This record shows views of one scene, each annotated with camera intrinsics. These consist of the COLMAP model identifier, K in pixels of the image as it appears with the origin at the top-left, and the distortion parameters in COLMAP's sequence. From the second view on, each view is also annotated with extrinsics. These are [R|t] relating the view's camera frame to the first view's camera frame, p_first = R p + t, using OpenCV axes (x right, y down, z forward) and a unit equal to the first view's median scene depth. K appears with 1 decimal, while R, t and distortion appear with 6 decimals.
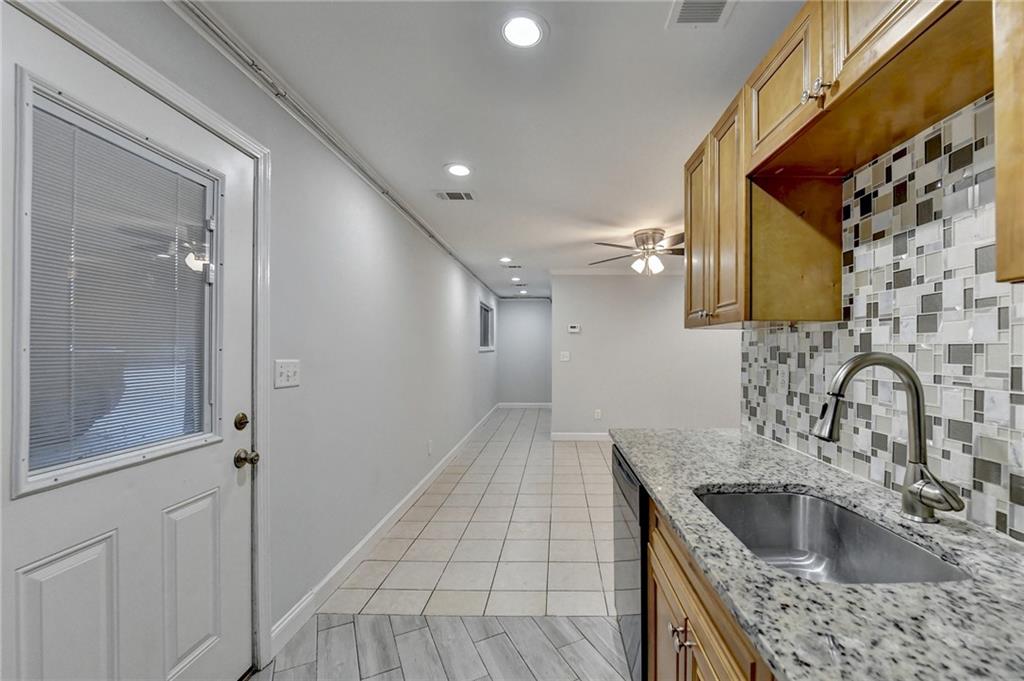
lens RADIAL K [[424.0, 0, 556.6], [0, 424.0, 347.6], [0, 0, 1]] dist [-0.007295, -0.001871]
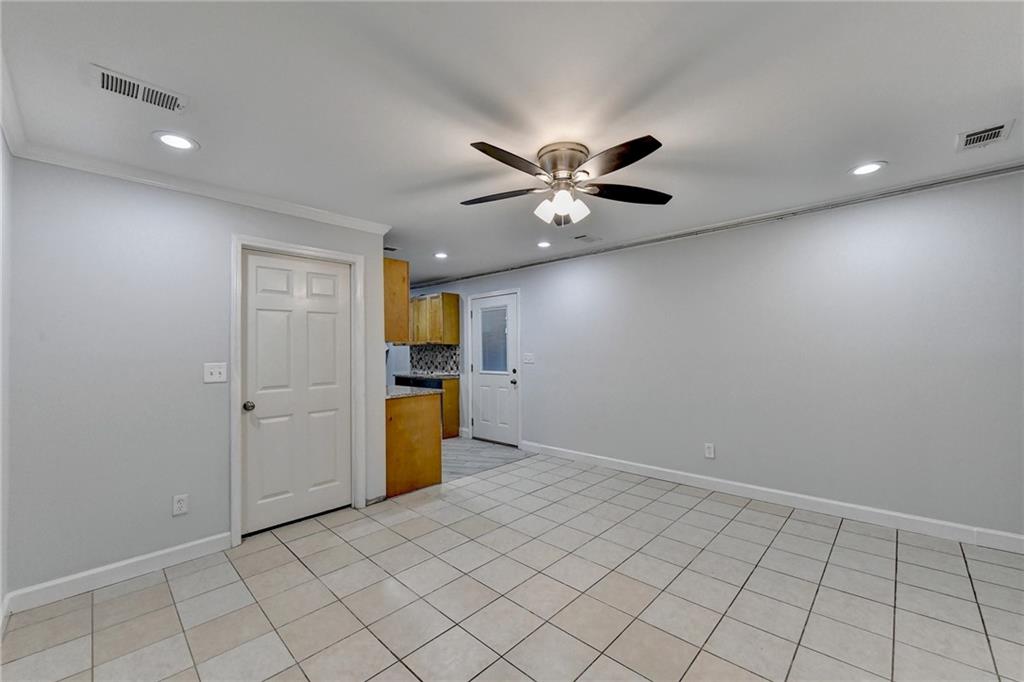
lens RADIAL K [[414.2, 0, 518.1], [0, 414.2, 344.4], [0, 0, 1]] dist [-0.008479, -0.000678]
pose [[-0.696817, 0.000850, -0.717248, 2.019302], [0.017496, 0.999722, -0.015813, 0.014529], [0.717035, -0.023567, -0.696638, 4.135384]]
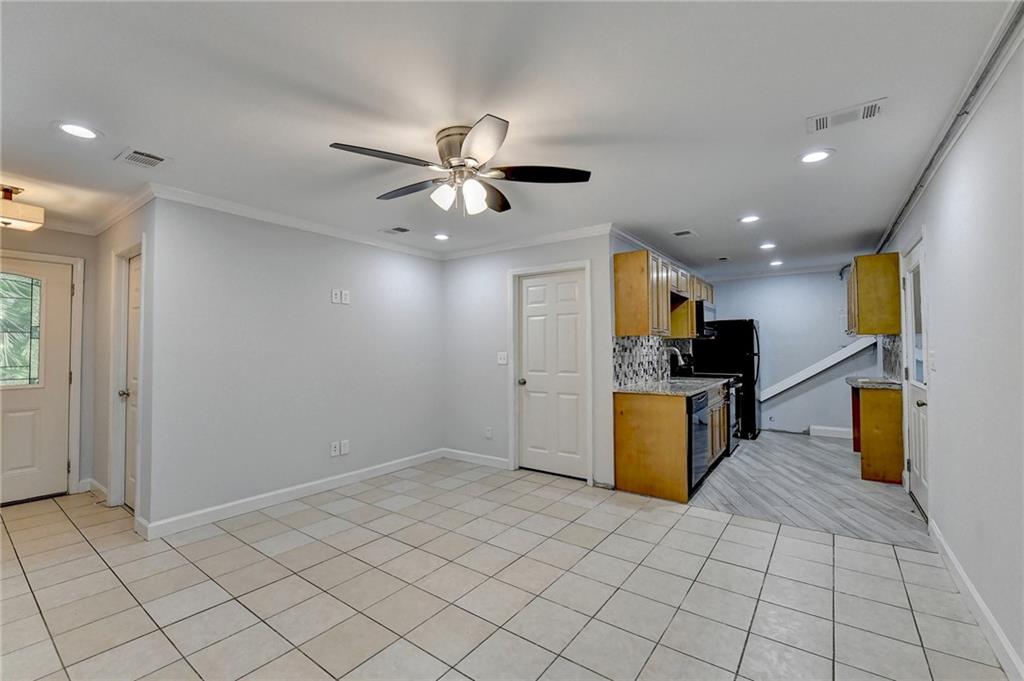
lens RADIAL K [[424.0, 0, 507.1], [0, 424.0, 339.2], [0, 0, 1]] dist [-0.007295, -0.001871]
pose [[-0.794710, 0.020446, 0.606645, -0.503436], [0.004074, 0.999590, -0.028353, 0.039607], [-0.606976, -0.020061, -0.794467, 4.315173]]
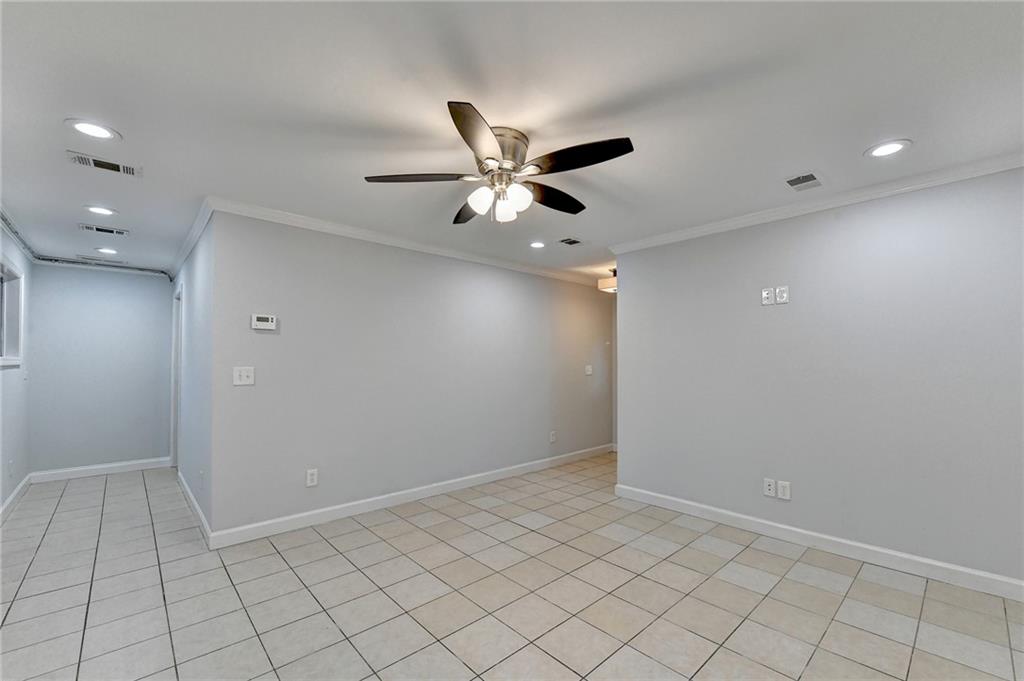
lens RADIAL K [[424.0, 0, 516.5], [0, 424.0, 359.7], [0, 0, 1]] dist [-0.007295, -0.001871]
pose [[0.733845, 0.005184, 0.679297, -0.387460], [-0.001431, 0.999980, -0.006085, 0.018942], [-0.679316, 0.003494, 0.733838, 1.875731]]
